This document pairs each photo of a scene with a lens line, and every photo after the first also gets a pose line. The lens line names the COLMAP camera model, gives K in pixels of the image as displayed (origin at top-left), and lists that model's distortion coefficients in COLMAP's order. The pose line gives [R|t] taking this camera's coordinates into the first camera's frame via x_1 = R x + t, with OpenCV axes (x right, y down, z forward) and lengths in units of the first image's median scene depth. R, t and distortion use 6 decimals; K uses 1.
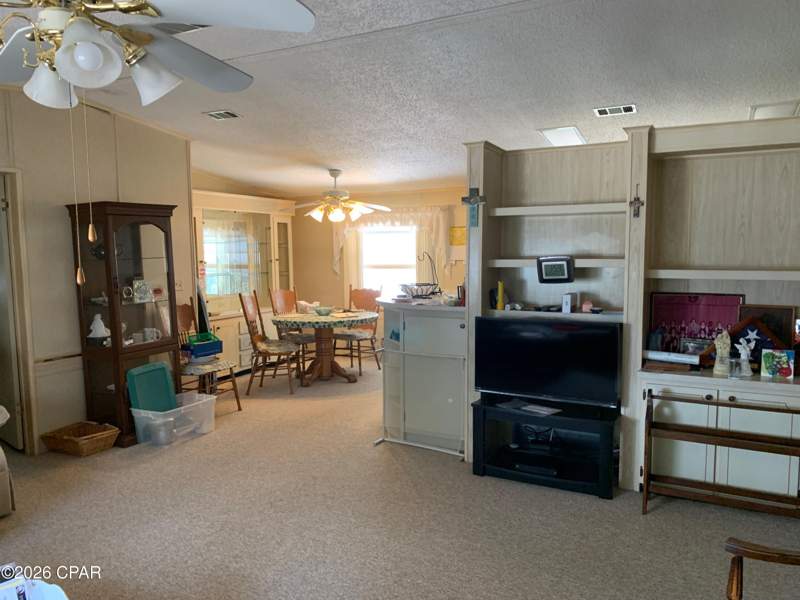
lens RADIAL K [[612.1, 0, 403.5], [0, 612.1, 306.5], [0, 0, 1]] dist [0.024481, -0.050887]
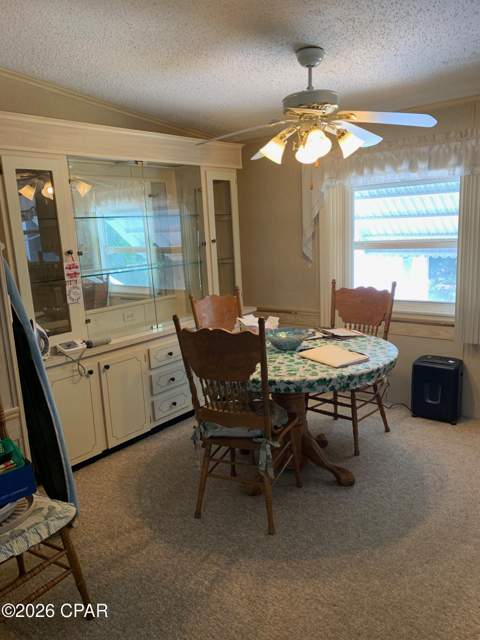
lens RADIAL K [[489.7, 0, 234.4], [0, 489.7, 323.7], [0, 0, 1]] dist [0.024481, -0.050887]
pose [[0.971172, 0.006774, -0.238285, -0.067279], [0.021303, 0.993130, 0.115059, -0.050699], [0.237427, -0.116819, 0.964356, 0.528546]]
